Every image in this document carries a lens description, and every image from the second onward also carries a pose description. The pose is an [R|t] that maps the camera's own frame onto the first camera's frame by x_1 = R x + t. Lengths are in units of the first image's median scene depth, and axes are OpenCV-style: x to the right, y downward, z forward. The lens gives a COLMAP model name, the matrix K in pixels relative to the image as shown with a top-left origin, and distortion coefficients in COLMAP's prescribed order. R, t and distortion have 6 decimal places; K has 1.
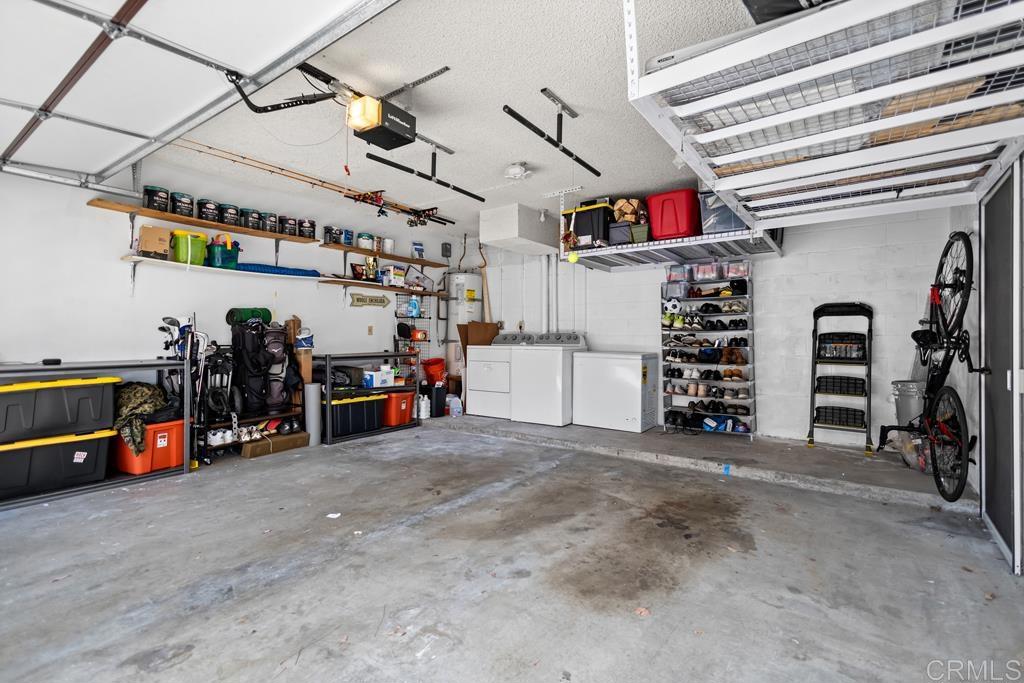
lens RADIAL K [[478.5, 0, 516.1], [0, 478.5, 343.2], [0, 0, 1]] dist [0.009379, -0.001931]
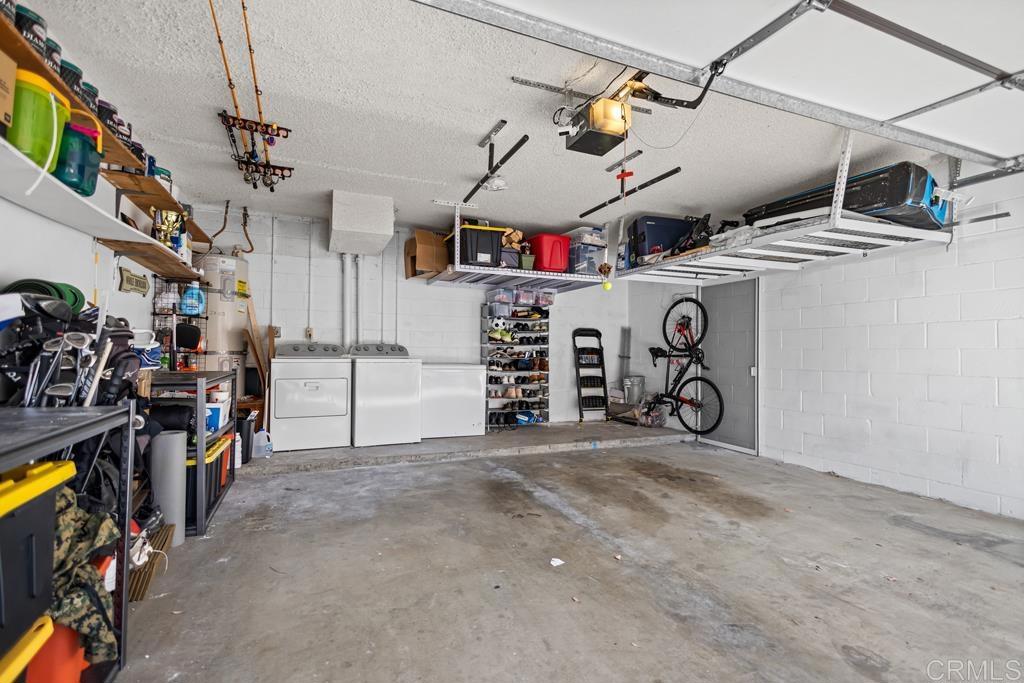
lens RADIAL K [[478.5, 0, 516.1], [0, 478.5, 343.2], [0, 0, 1]] dist [0.009379, -0.001931]
pose [[0.512906, 0.016380, 0.858289, -1.047238], [0.000593, 0.999811, -0.019435, -0.007851], [-0.858445, 0.010477, 0.512799, 0.571775]]
